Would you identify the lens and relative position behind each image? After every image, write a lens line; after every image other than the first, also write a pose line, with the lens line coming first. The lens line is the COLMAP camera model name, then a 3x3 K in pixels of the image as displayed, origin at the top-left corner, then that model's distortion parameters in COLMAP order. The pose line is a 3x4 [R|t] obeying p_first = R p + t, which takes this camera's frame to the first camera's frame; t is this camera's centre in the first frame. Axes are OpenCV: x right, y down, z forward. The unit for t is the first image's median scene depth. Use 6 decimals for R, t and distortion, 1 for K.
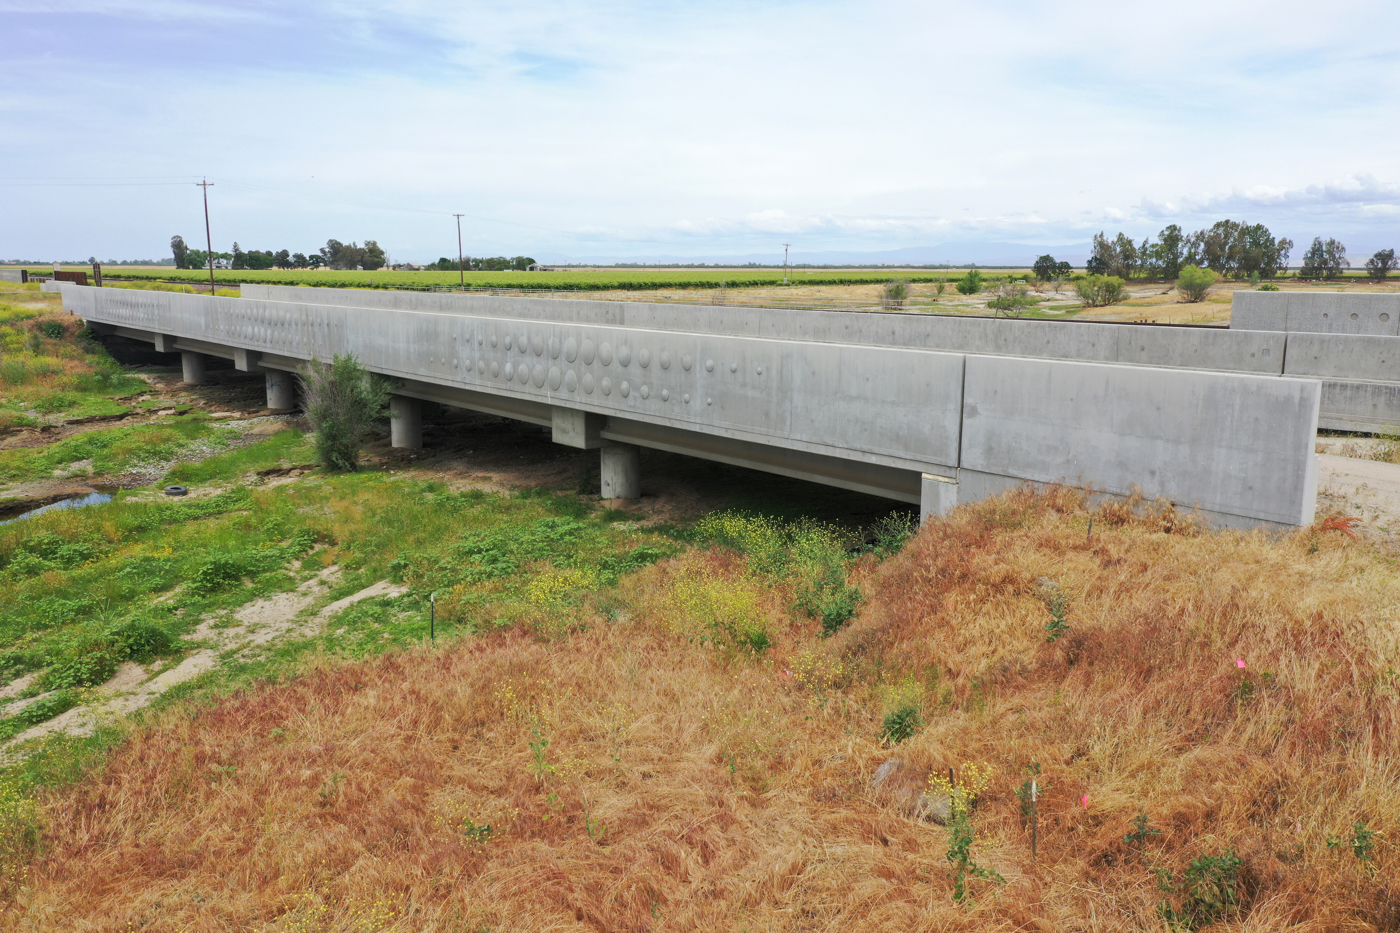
lens RADIAL K [[1113.0, 0, 699.7], [0, 1113.0, 464.2], [0, 0, 1]] dist [0.017341, 0.003749]
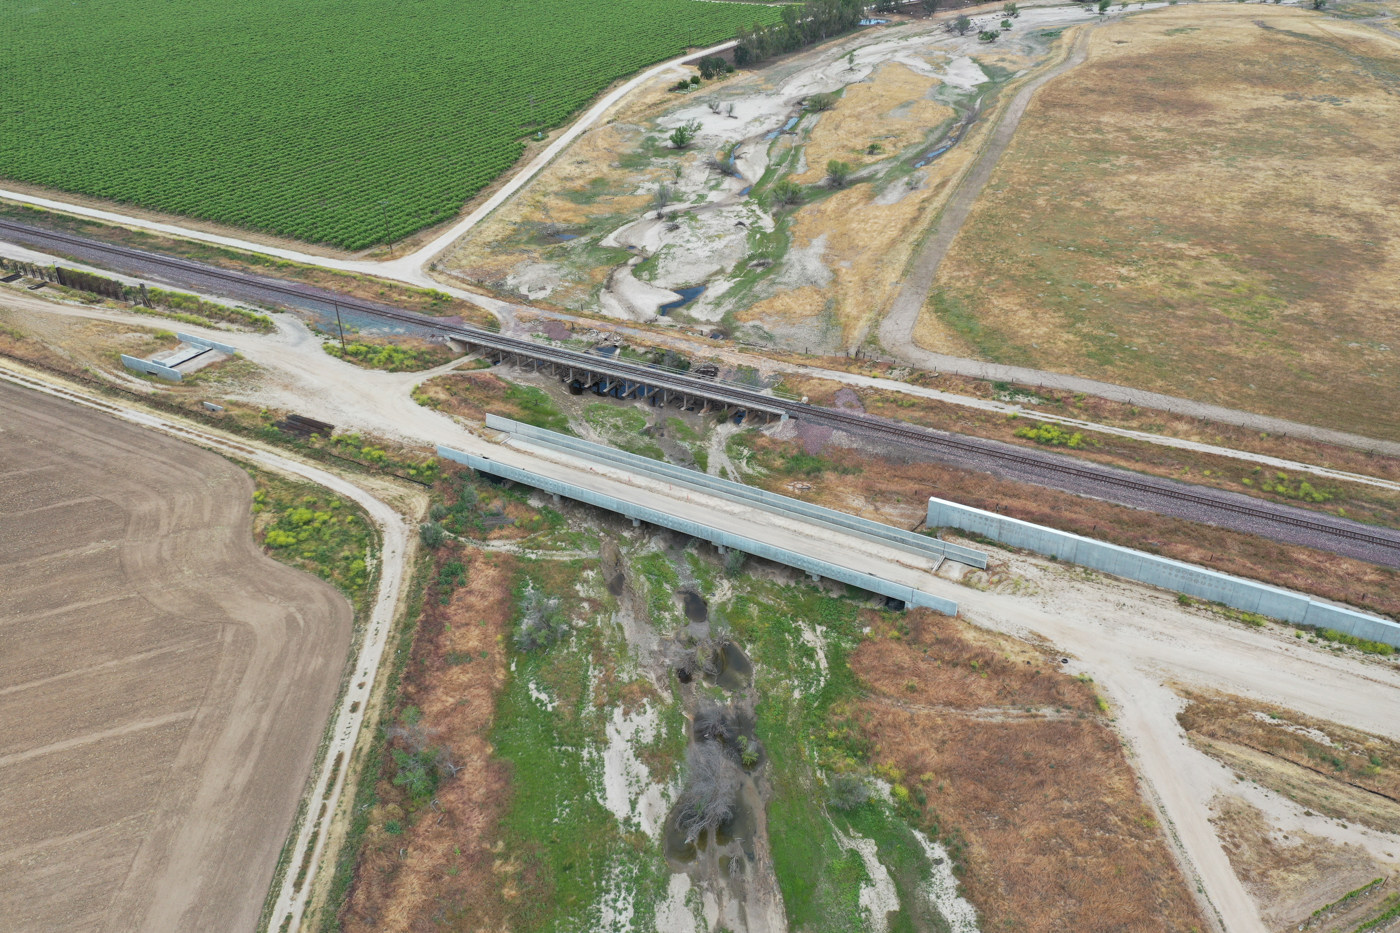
lens RADIAL K [[1113.0, 0, 700.3], [0, 1113.0, 467.0], [0, 0, 1]] dist [0.017341, 0.003749]
pose [[0.931615, -0.189623, 0.310058, -2.282941], [0.072022, 0.932508, 0.353895, -2.540911], [-0.356238, -0.307363, 0.882396, -3.383293]]
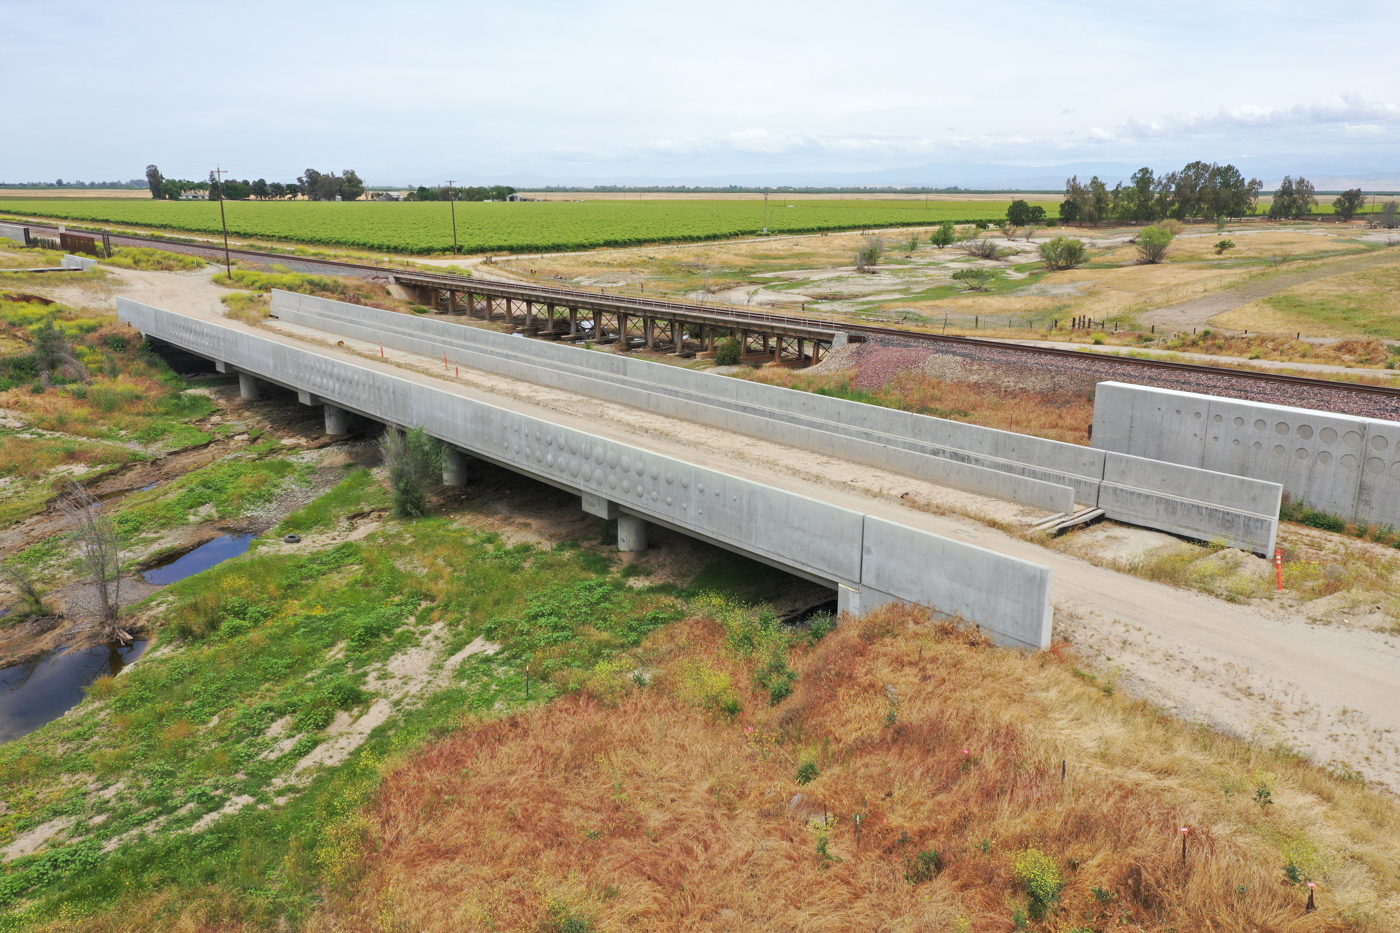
lens RADIAL K [[1113.0, 0, 700.3], [0, 1113.0, 463.7], [0, 0, 1]] dist [0.017341, 0.003749]
pose [[0.999843, -0.002920, 0.017480, -0.015561], [0.001728, 0.997698, 0.067788, -0.200312], [-0.017638, -0.067748, 0.997547, -0.408171]]
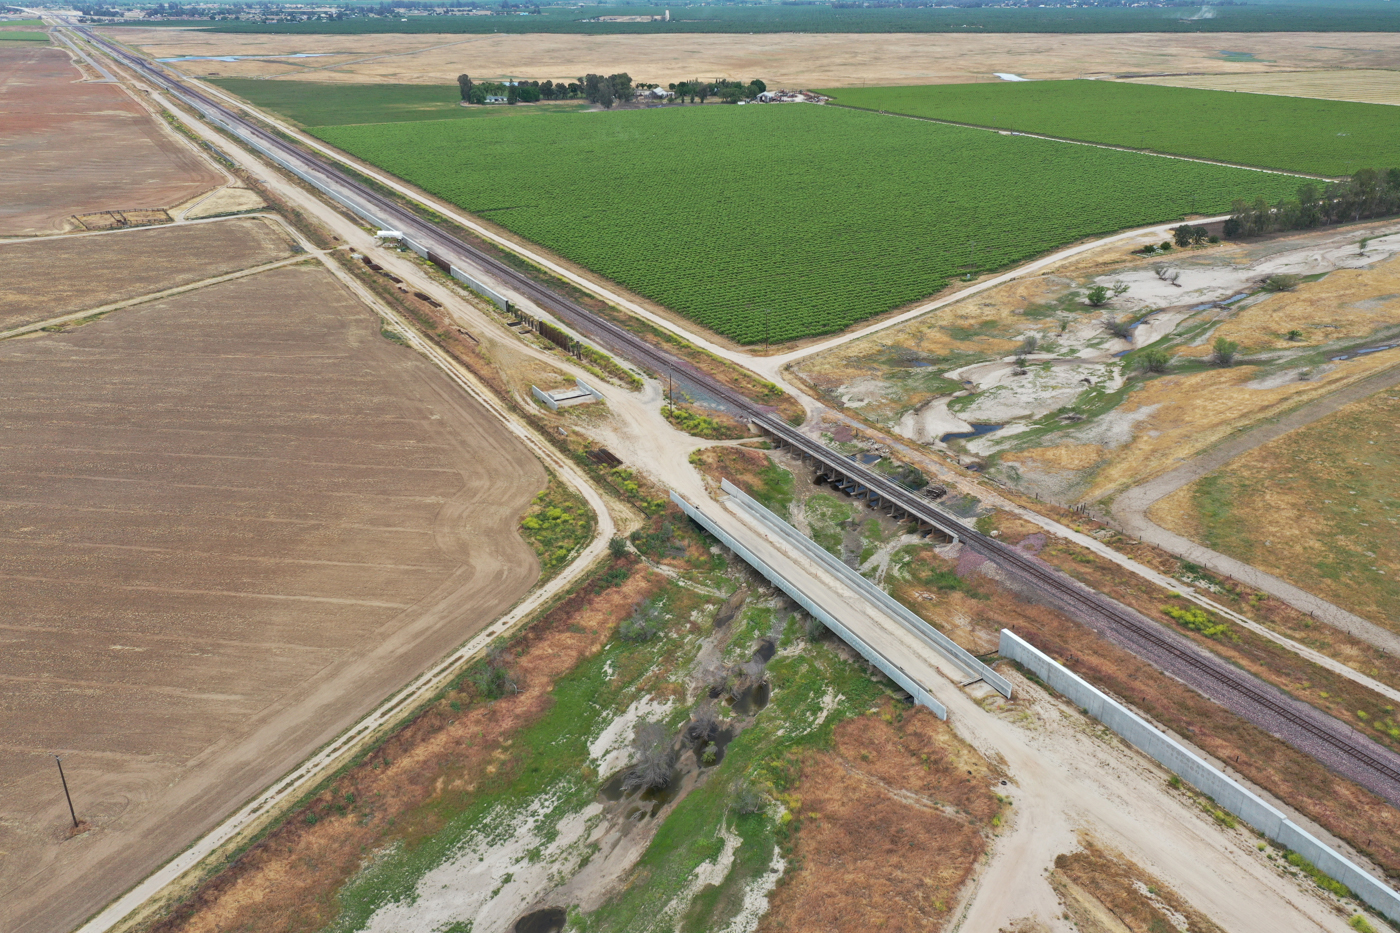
lens RADIAL K [[1113.0, 0, 697.9], [0, 1113.0, 468.7], [0, 0, 1]] dist [0.017341, 0.003749]
pose [[0.983452, 0.066565, -0.168499, -0.068480], [-0.024717, 0.970656, 0.239197, -2.632043], [0.179477, -0.231074, 0.956239, -4.986411]]
